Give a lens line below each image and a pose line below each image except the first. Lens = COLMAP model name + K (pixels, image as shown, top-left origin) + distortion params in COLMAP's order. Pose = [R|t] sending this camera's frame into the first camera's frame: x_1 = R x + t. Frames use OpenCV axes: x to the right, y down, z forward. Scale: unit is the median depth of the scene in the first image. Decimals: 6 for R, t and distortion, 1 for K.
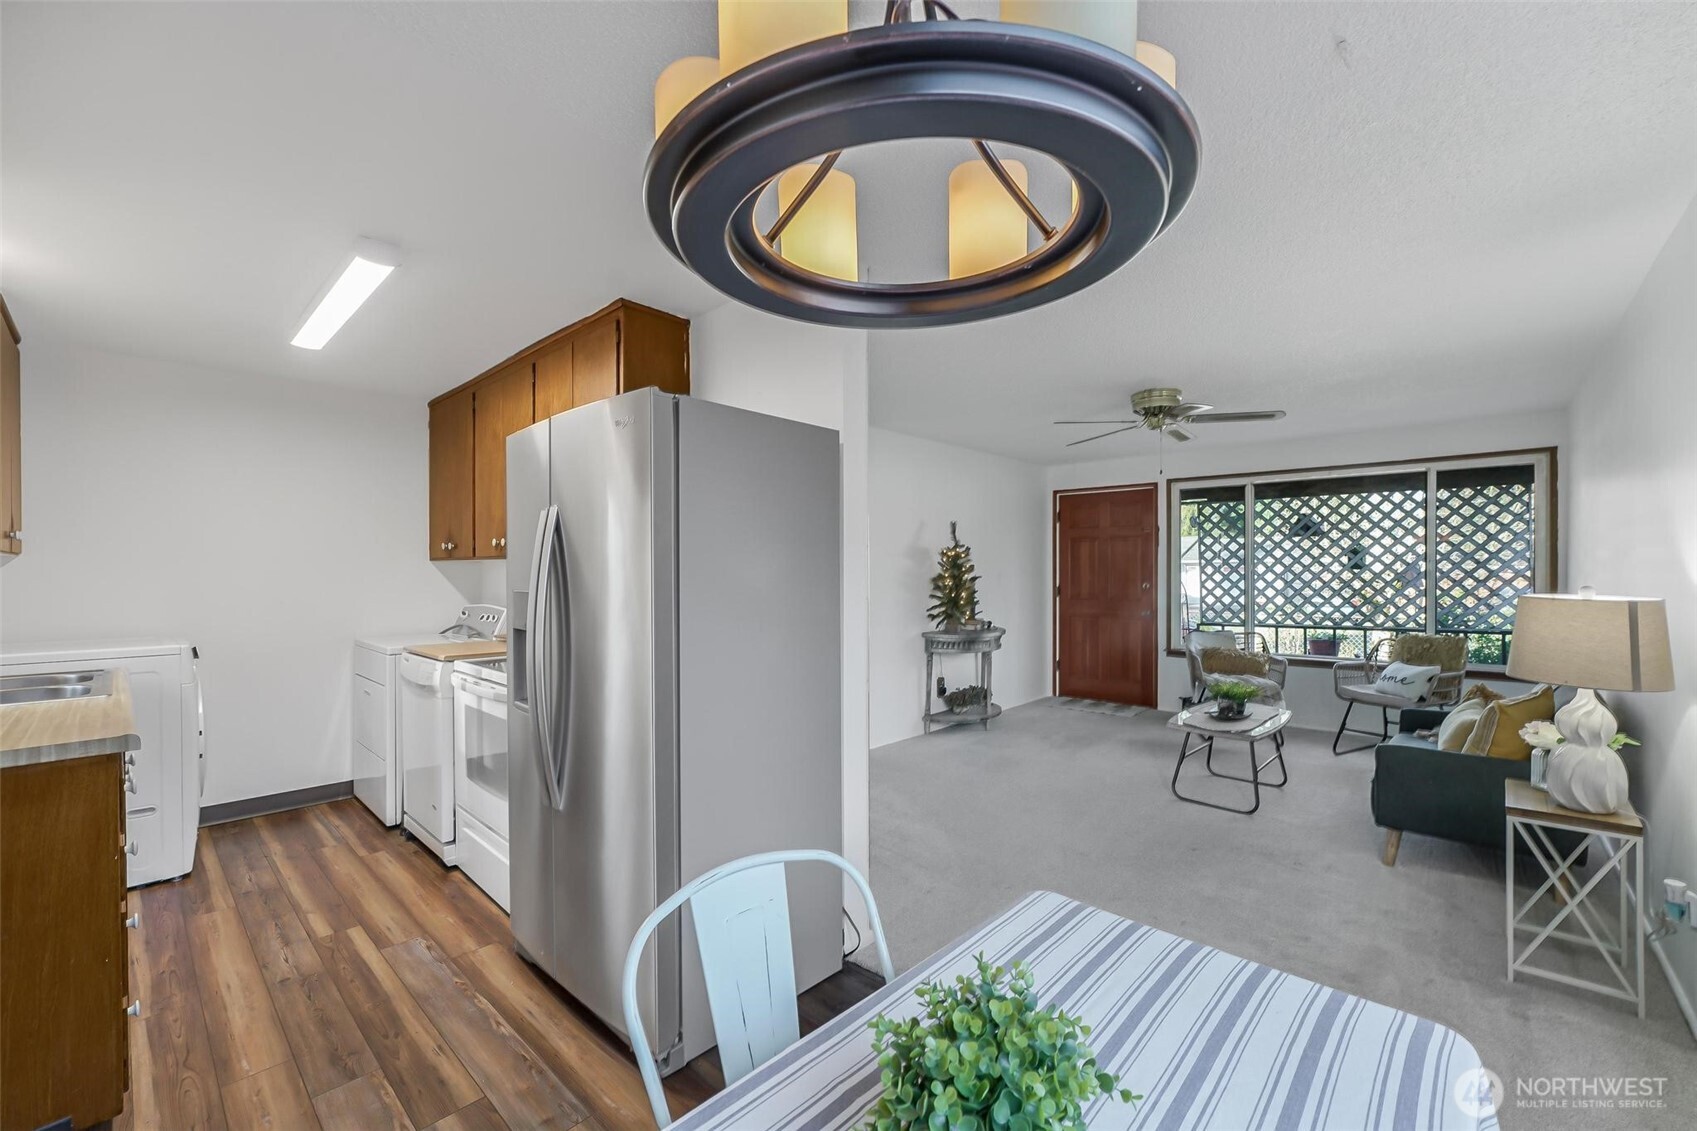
lens RADIAL K [[687.2, 0, 824.7], [0, 687.2, 569.6], [0, 0, 1]] dist [-0.002188, -0.000294]
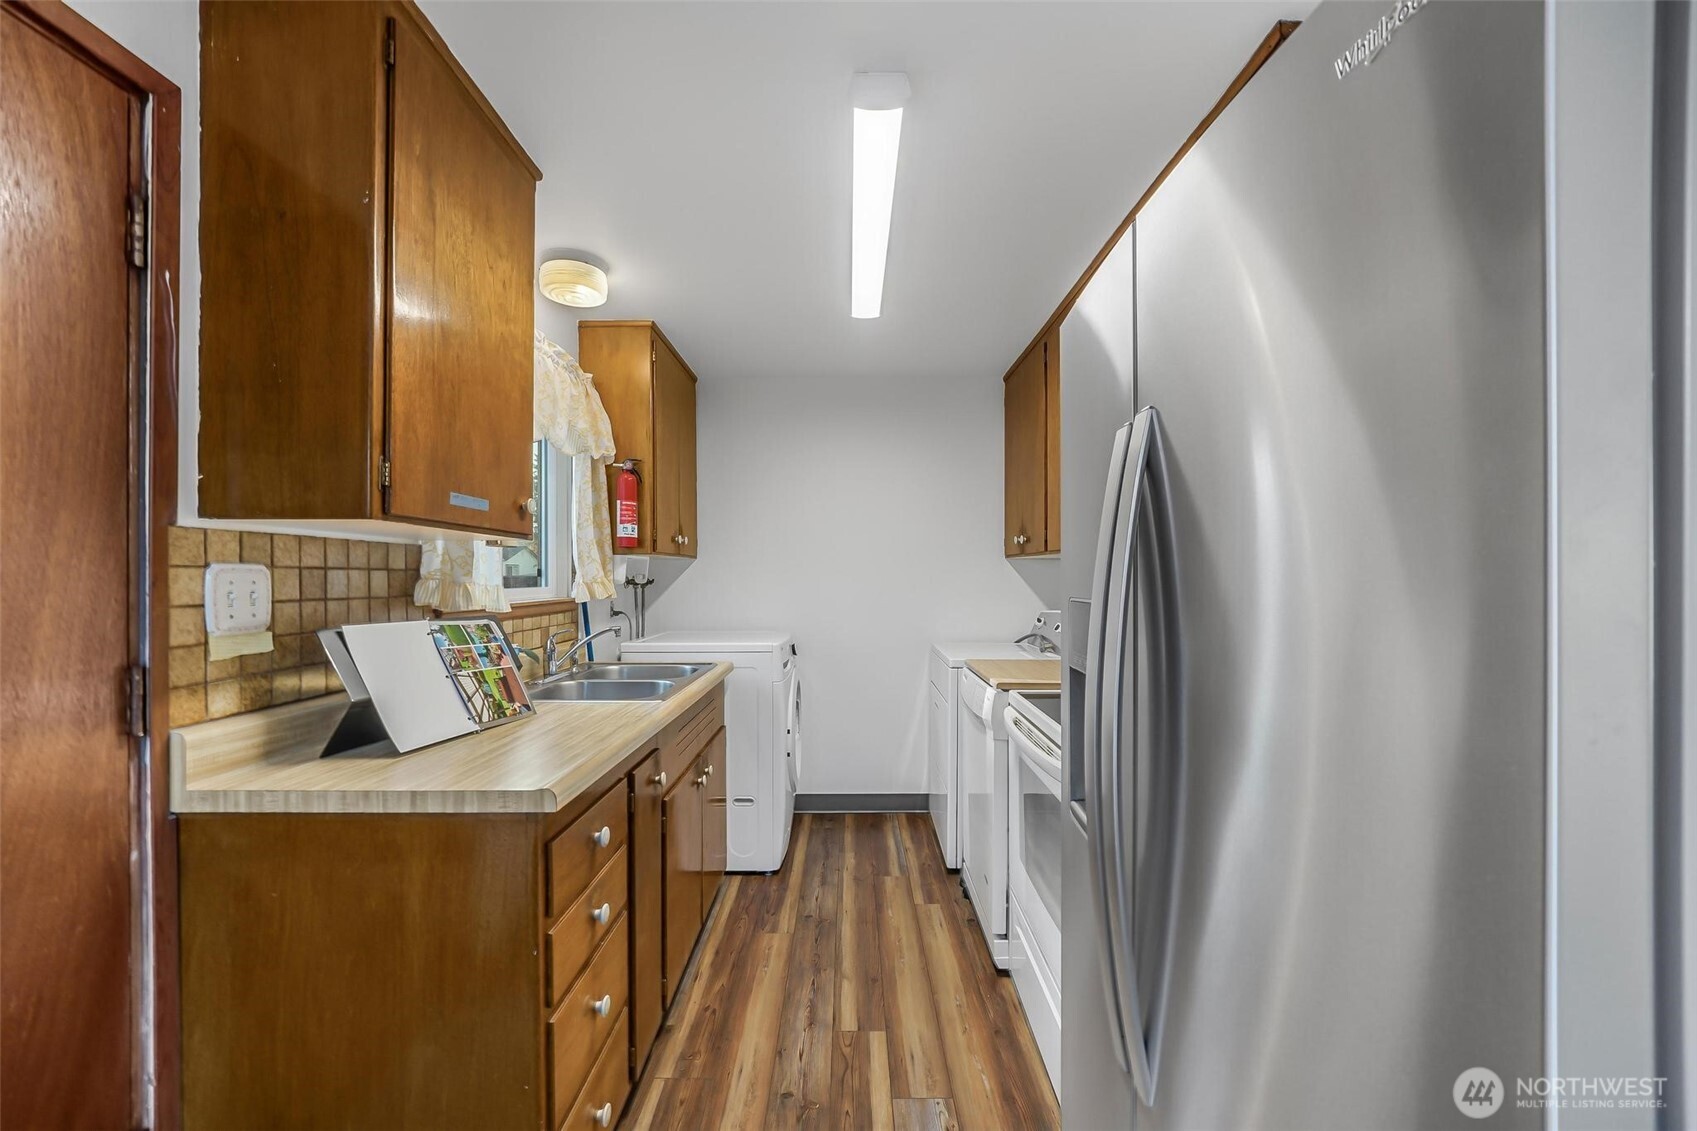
lens RADIAL K [[682.0, 0, 844.7], [0, 682.0, 573.7], [0, 0, 1]] dist [-0.008582, 0.000125]
pose [[0.695055, -0.001693, -0.718955, -0.136567], [0.006616, 0.999970, 0.004041, 0.003923], [0.718927, -0.007565, 0.695045, 0.373333]]
